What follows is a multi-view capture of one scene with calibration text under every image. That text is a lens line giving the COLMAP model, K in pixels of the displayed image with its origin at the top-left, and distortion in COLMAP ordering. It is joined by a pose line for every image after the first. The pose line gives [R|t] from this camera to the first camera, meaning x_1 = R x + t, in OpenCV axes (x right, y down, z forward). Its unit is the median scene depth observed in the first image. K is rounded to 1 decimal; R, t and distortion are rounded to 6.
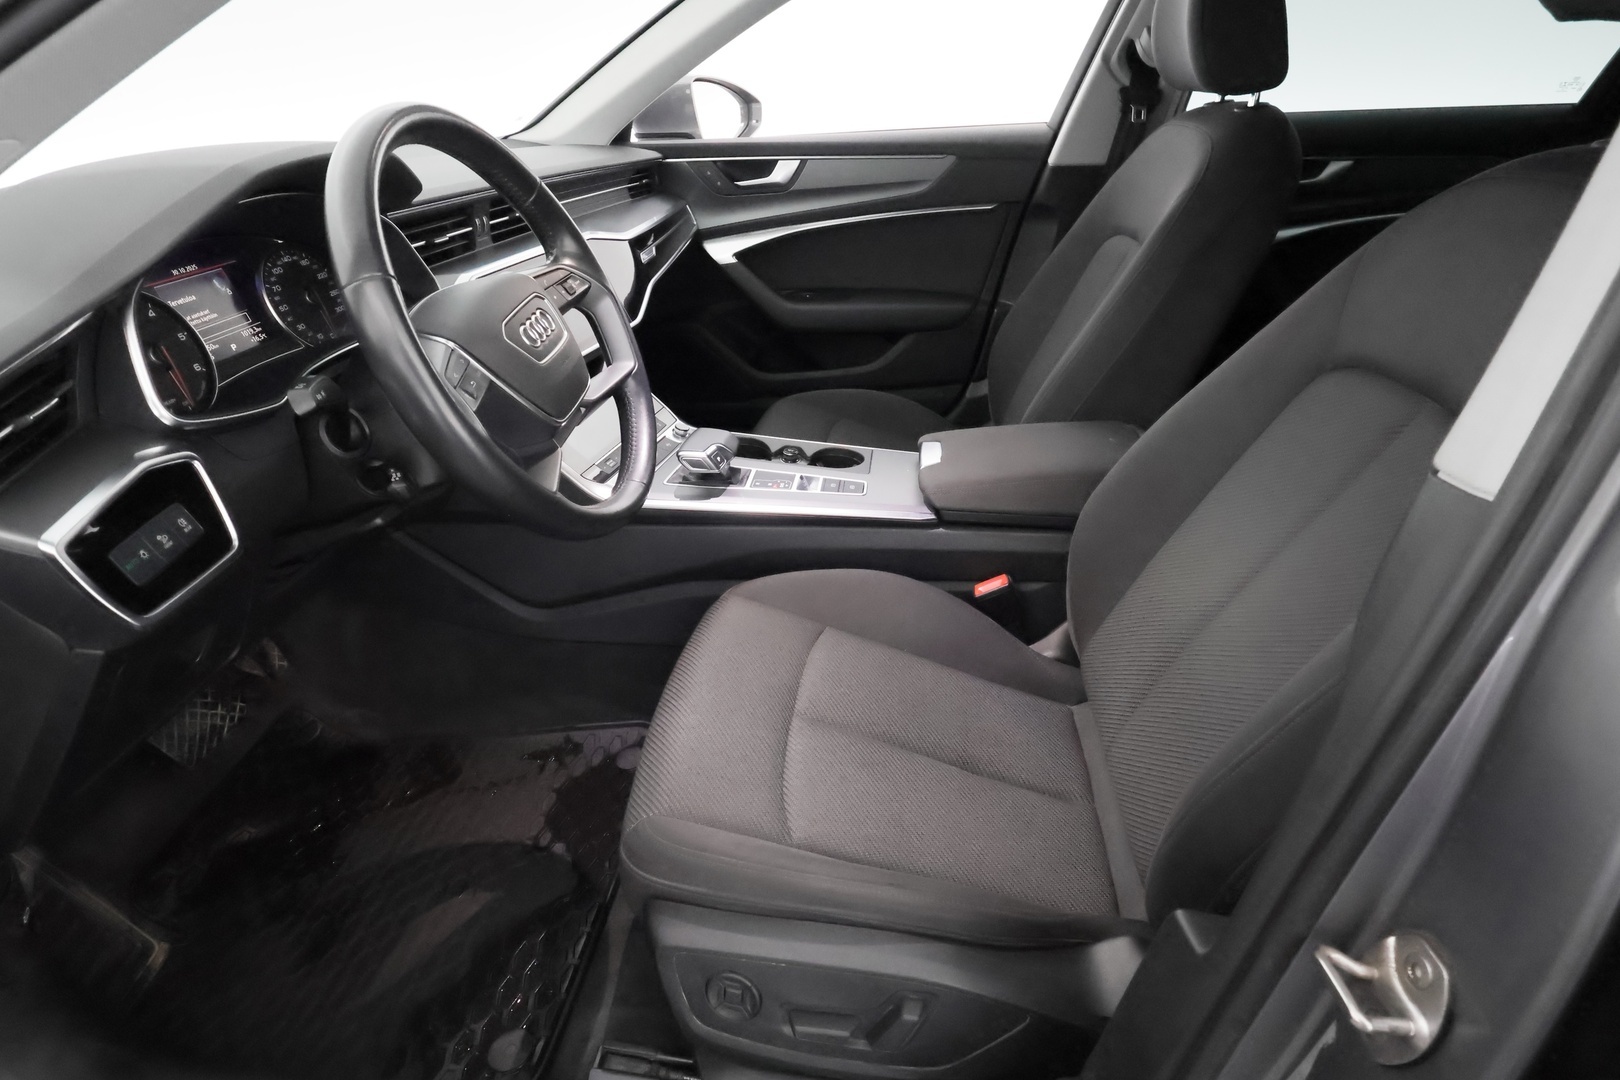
lens RADIAL K [[888.9, 0, 810.0], [0, 888.9, 540.0], [0, 0, 1]] dist [-0.002948, -0.000315]
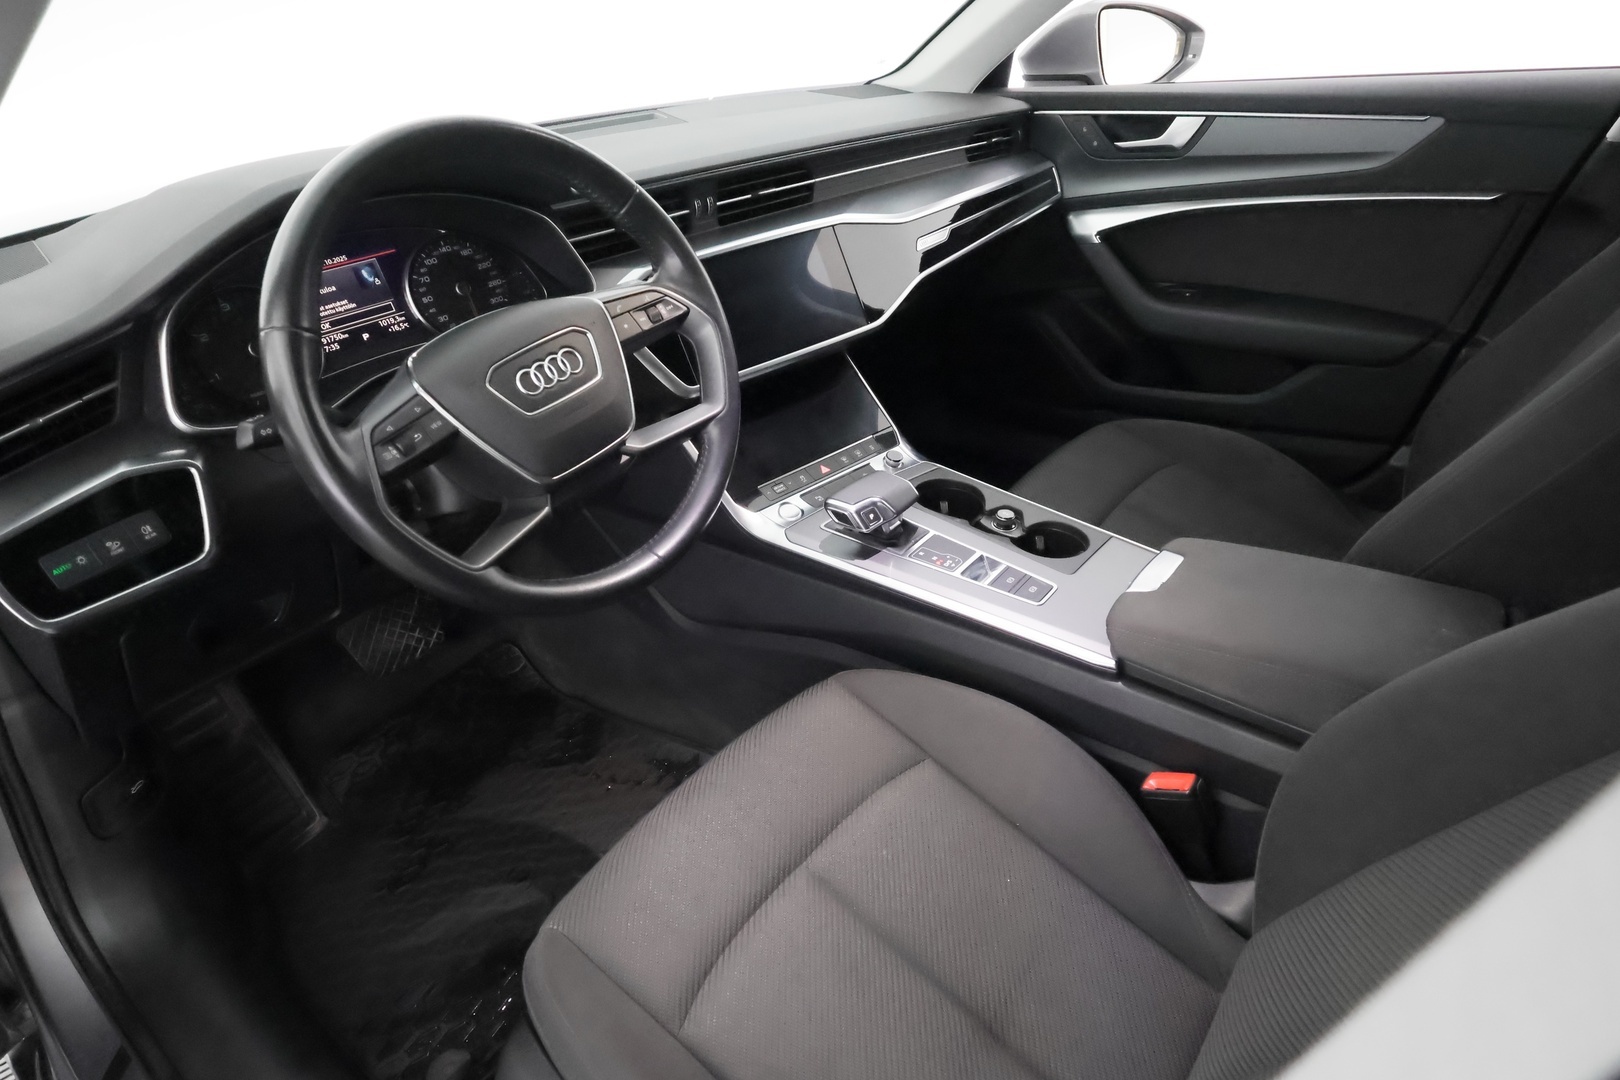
lens RADIAL K [[938.0, 0, 804.5], [0, 938.0, 538.9], [0, 0, 1]] dist [-0.000199, 0.001897]
pose [[0.840459, 0.246678, -0.482470, 0.260544], [-0.211900, 0.969089, 0.126350, -0.161169], [0.498725, -0.003957, 0.866751, 0.202973]]
